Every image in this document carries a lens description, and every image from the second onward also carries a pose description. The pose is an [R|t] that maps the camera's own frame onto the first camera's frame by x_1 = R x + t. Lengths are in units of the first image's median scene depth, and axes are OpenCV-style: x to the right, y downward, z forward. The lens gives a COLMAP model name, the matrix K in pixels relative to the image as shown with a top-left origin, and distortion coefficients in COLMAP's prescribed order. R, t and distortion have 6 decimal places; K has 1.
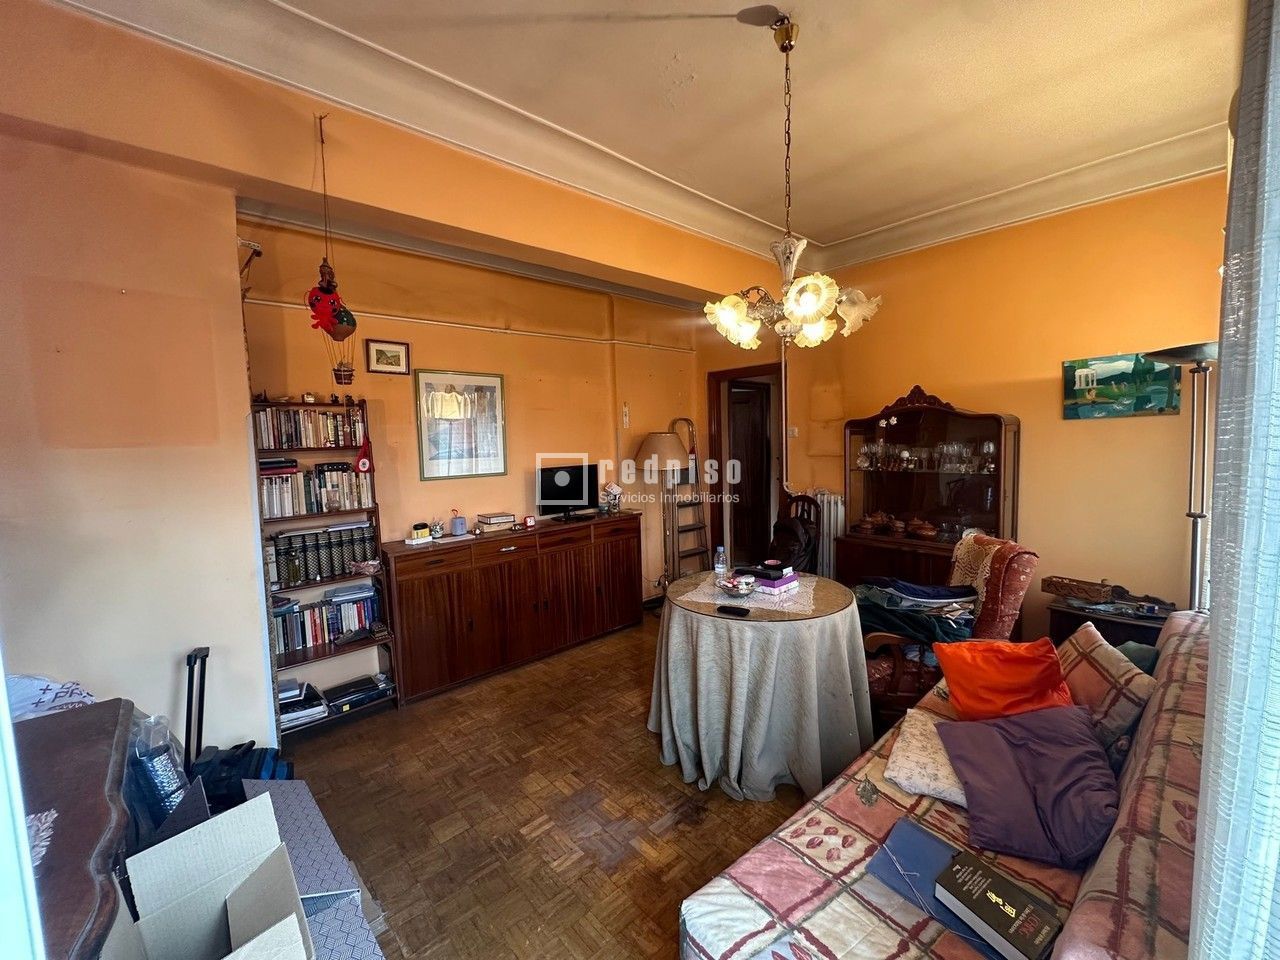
lens RADIAL K [[510.4, 0, 637.8], [0, 510.4, 477.6], [0, 0, 1]] dist [-0.003597, 0.000896]
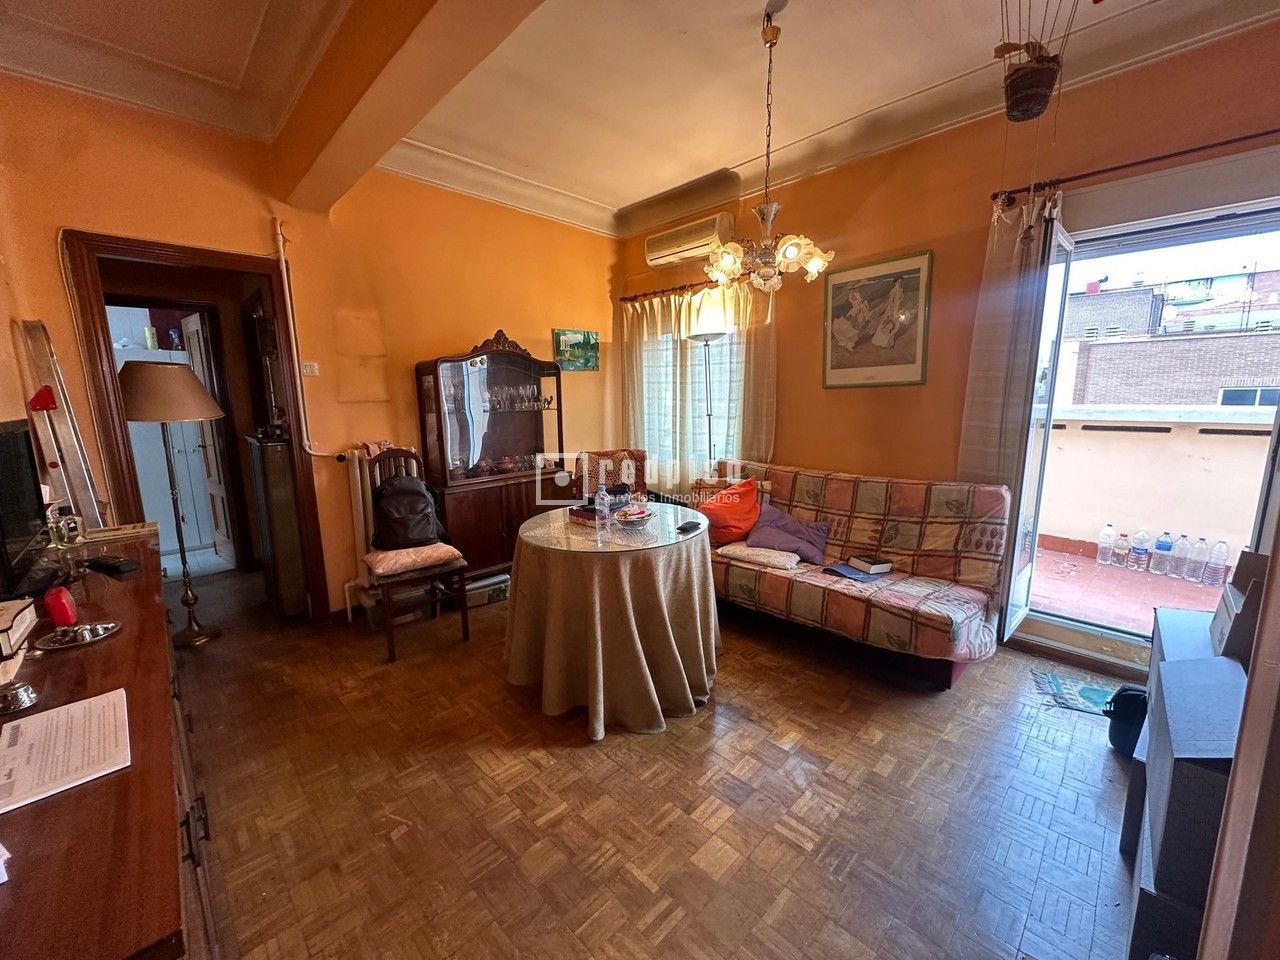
lens RADIAL K [[510.4, 0, 637.8], [0, 510.4, 477.6], [0, 0, 1]] dist [-0.003597, 0.000896]
pose [[-0.050178, -0.134611, 0.989627, -0.653987], [0.092304, 0.986010, 0.138799, 0.005001], [-0.994466, 0.098311, -0.037051, 0.891711]]
